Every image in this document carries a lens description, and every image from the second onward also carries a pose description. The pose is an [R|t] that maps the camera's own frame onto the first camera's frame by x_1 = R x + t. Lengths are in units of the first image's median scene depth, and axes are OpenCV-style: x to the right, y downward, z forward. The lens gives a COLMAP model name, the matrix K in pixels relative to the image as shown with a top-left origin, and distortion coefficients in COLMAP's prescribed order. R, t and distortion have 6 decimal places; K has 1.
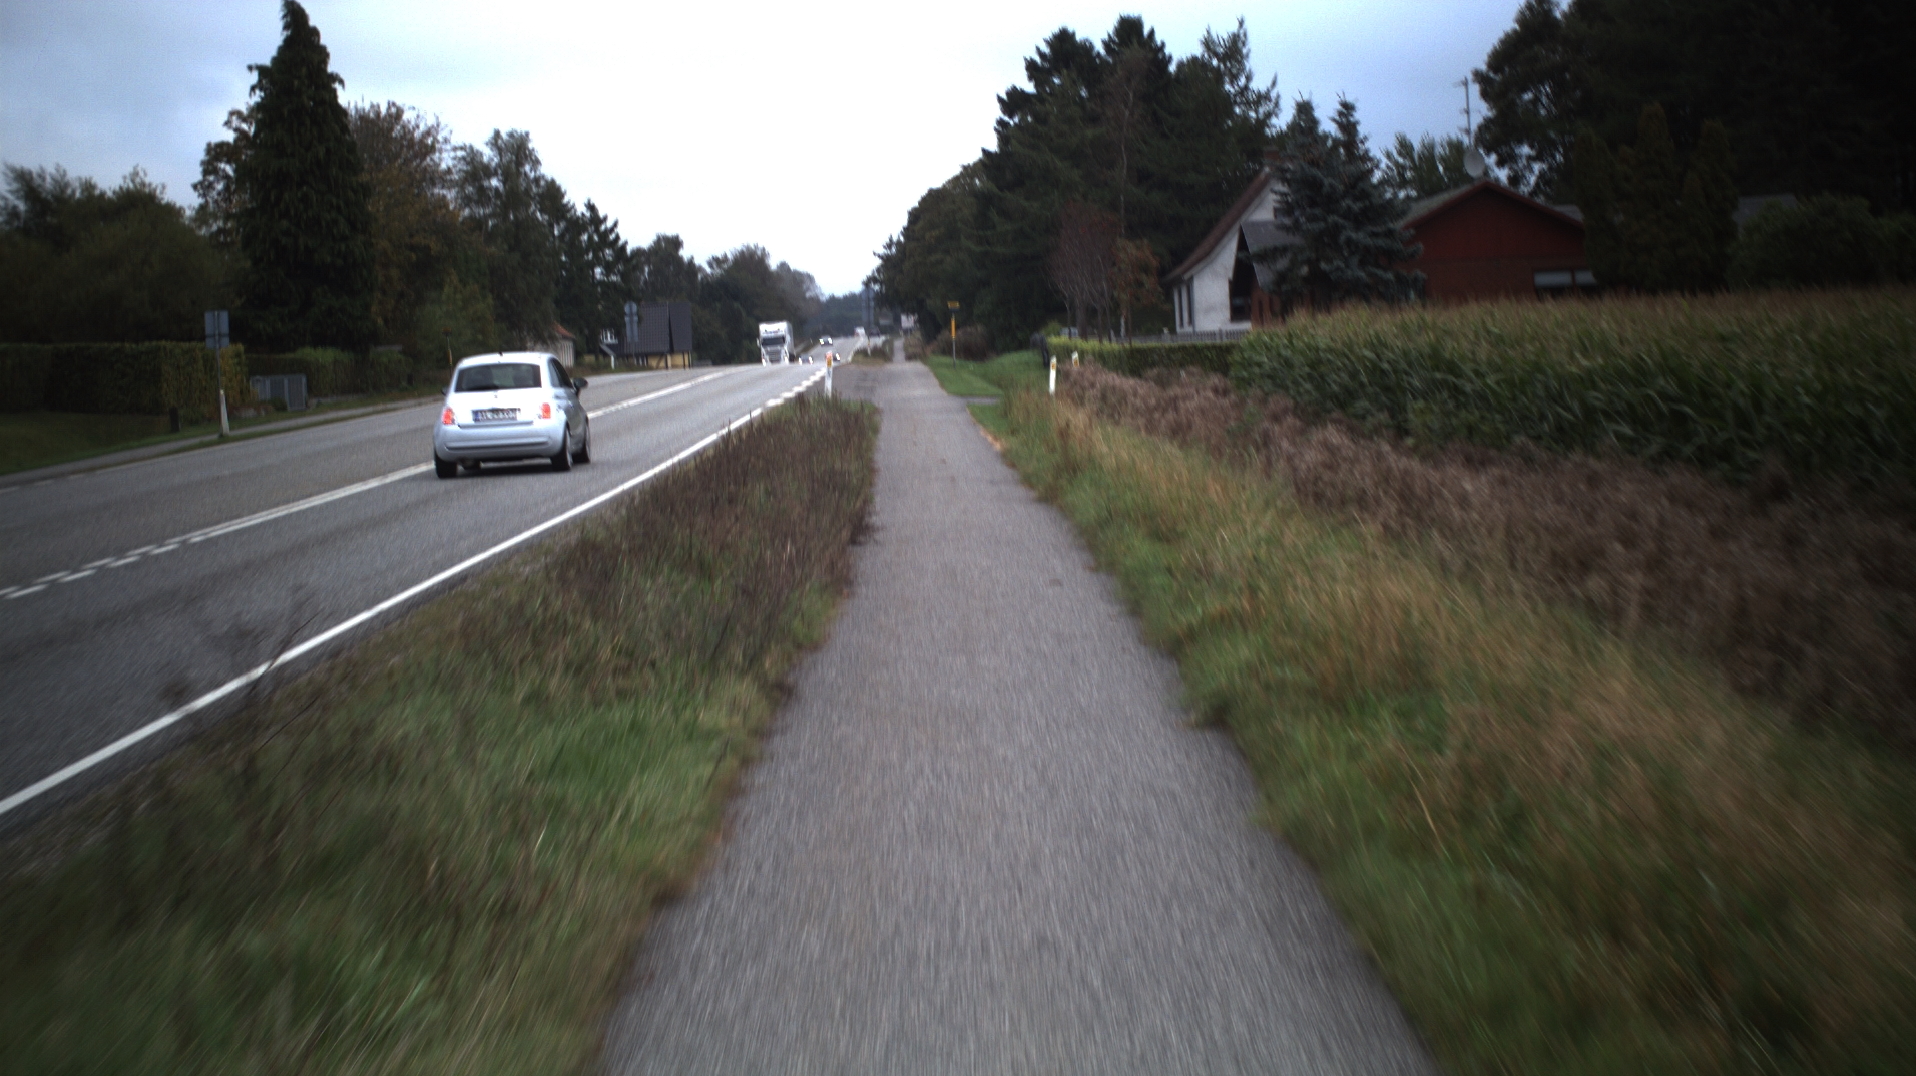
lens RADIAL K [[3516.7, 0, 958.0], [0, 3516.7, 538.0], [0, 0, 1]] dist [-0.289425, 0.362984]
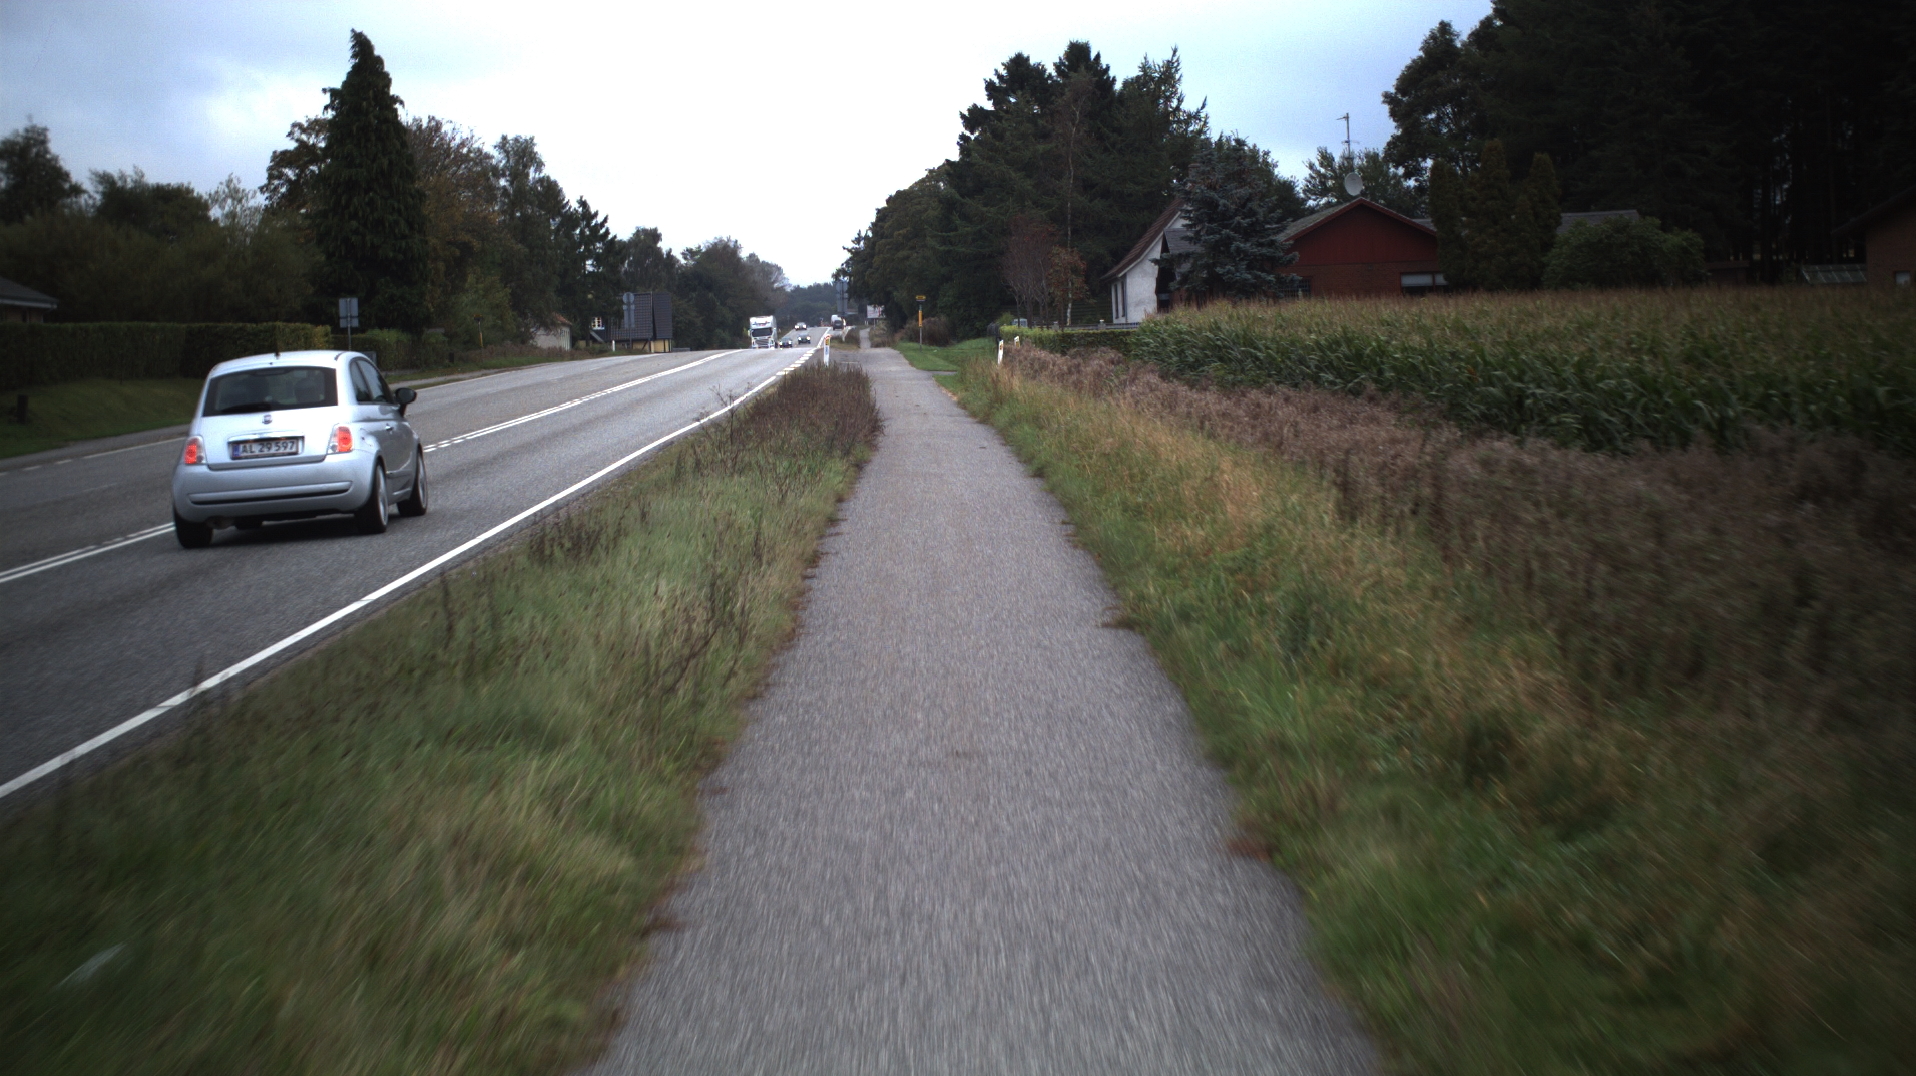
lens RADIAL K [[3516.7, 0, 958.0], [0, 3516.7, 538.0], [0, 0, 1]] dist [-0.289425, 0.362984]
pose [[0.999908, 0.007765, 0.011128, -0.001007], [-0.007792, 0.999967, 0.002399, 0.008920], [-0.011109, -0.002485, 0.999935, -0.140631]]
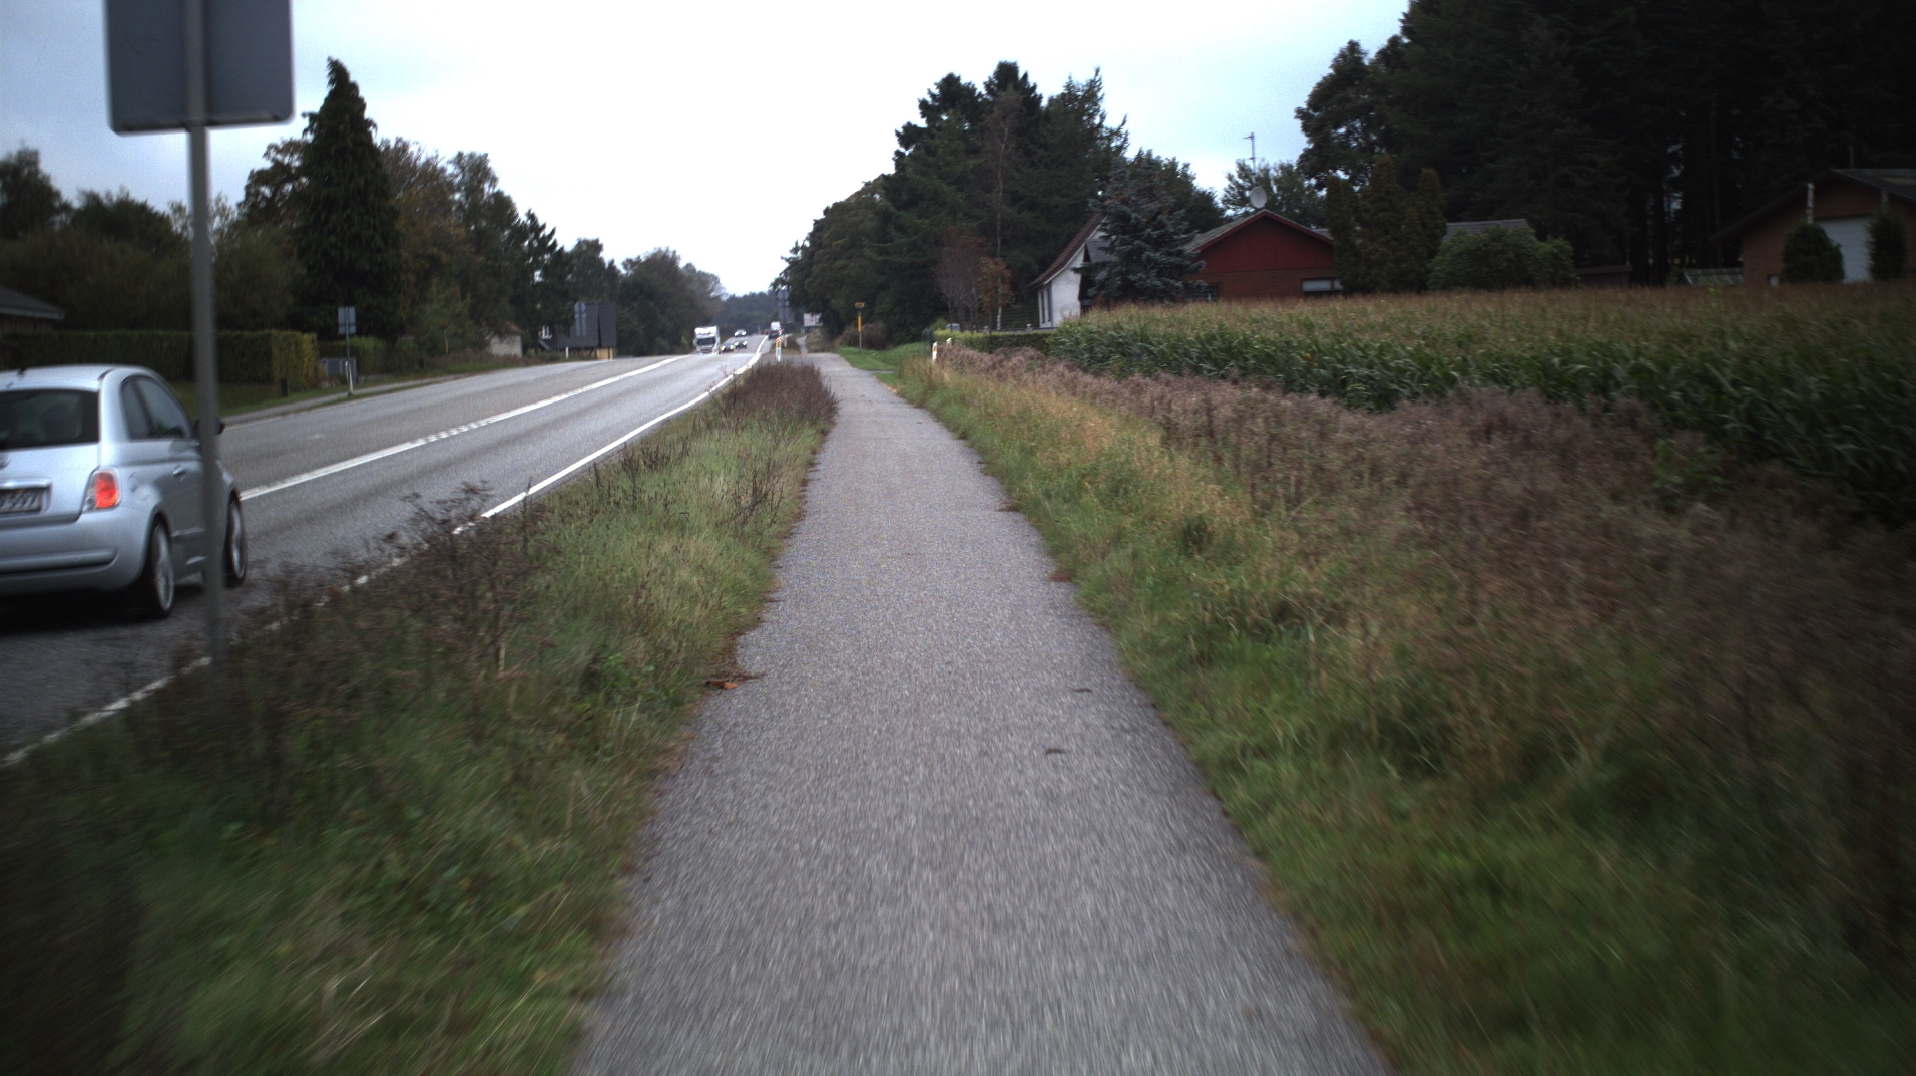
lens RADIAL K [[3516.7, 0, 958.0], [0, 3516.7, 538.0], [0, 0, 1]] dist [-0.289425, 0.362984]
pose [[0.999568, 0.001268, 0.029370, -0.002436], [-0.001269, 0.999999, 0.000016, 0.014011], [-0.029370, -0.000054, 0.999569, -0.210920]]
